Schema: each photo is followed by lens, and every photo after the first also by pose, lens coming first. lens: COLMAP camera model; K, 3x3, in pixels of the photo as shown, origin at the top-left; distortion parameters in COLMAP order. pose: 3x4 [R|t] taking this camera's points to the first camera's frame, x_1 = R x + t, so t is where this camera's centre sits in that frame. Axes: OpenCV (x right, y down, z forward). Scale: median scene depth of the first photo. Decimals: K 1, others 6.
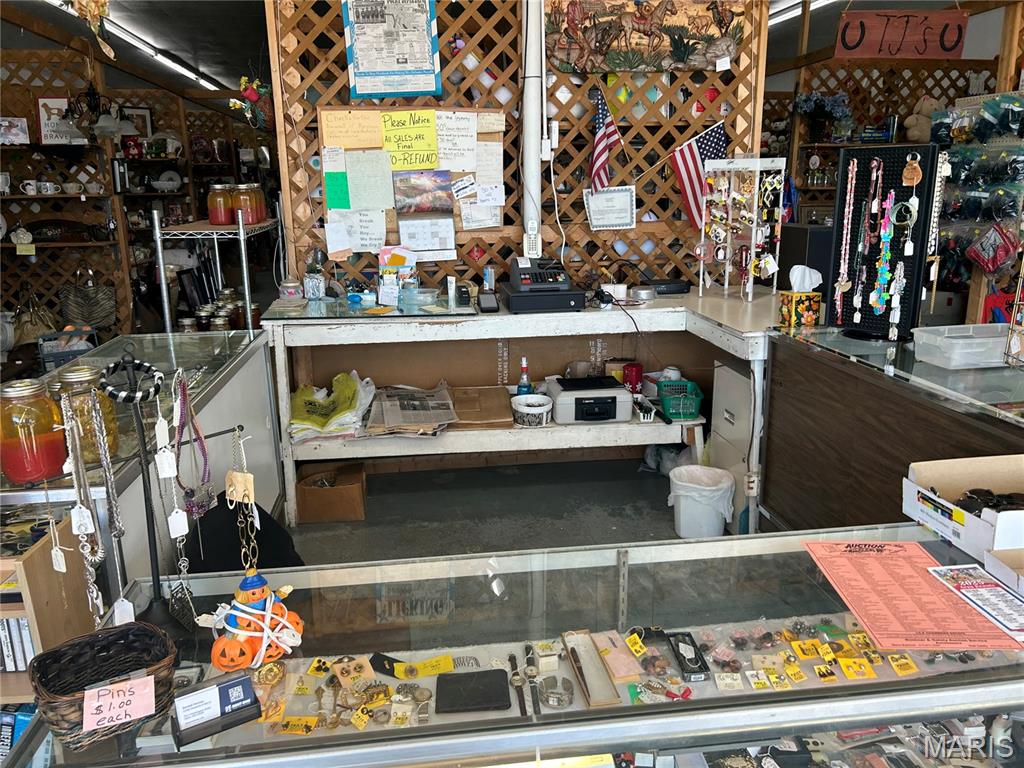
lens RADIAL K [[763.3, 0, 514.4], [0, 763.3, 383.0], [0, 0, 1]] dist [0.027467, -0.027089]
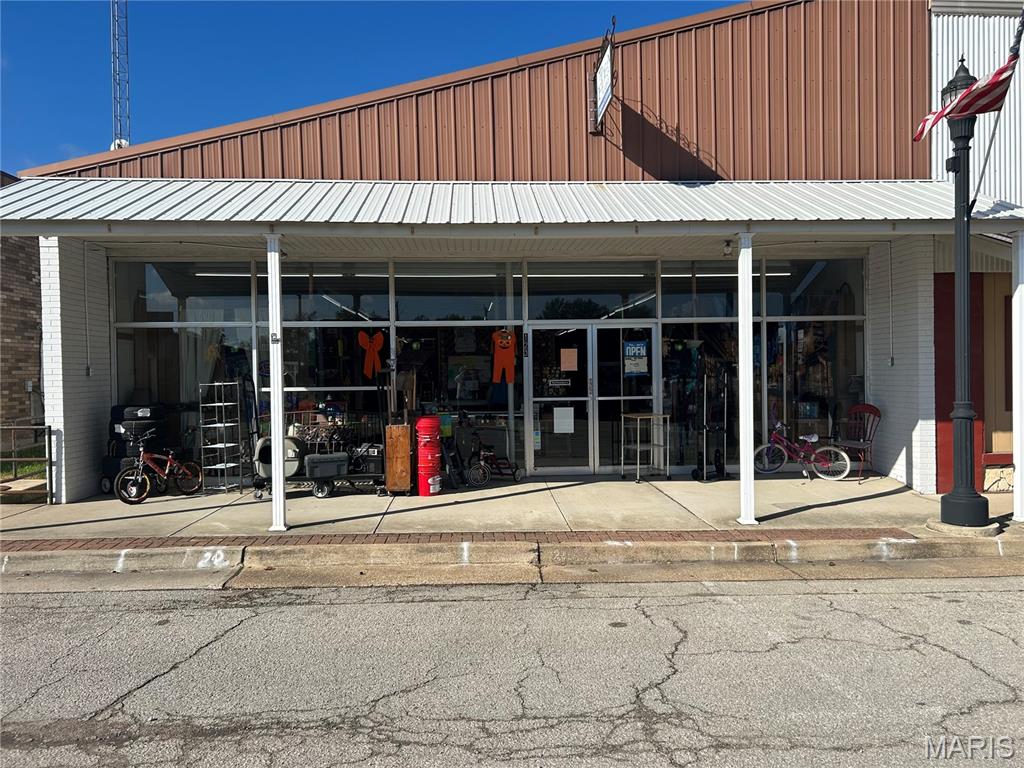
lens RADIAL K [[763.3, 0, 512.5], [0, 763.3, 384.7], [0, 0, 1]] dist [0.027467, -0.027089]
pose [[0.995540, -0.001507, -0.094330, 0.529057], [-0.020121, 0.973475, -0.227907, 0.798148], [0.092171, 0.228789, 0.969103, -3.195839]]
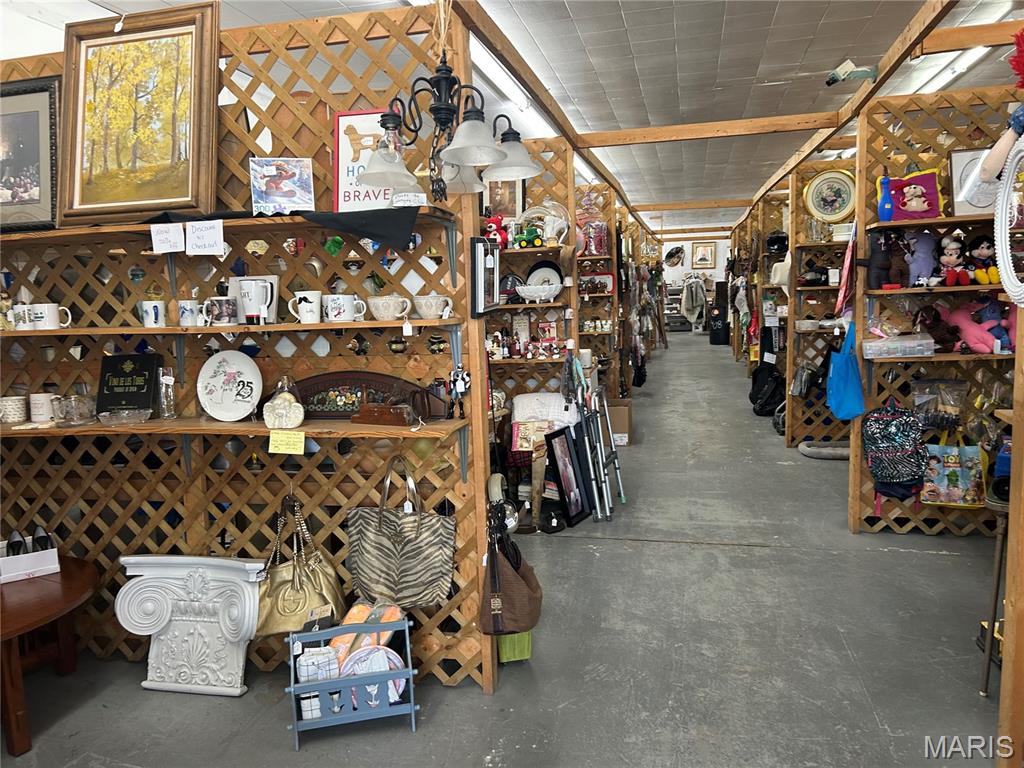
lens RADIAL K [[763.3, 0, 513.4], [0, 763.3, 385.1], [0, 0, 1]] dist [0.027467, -0.027089]
pose [[0.926128, 0.022951, -0.376510, -0.326504], [-0.067316, 0.992180, -0.105103, -0.159878], [0.371153, 0.122684, 0.920431, 0.598940]]
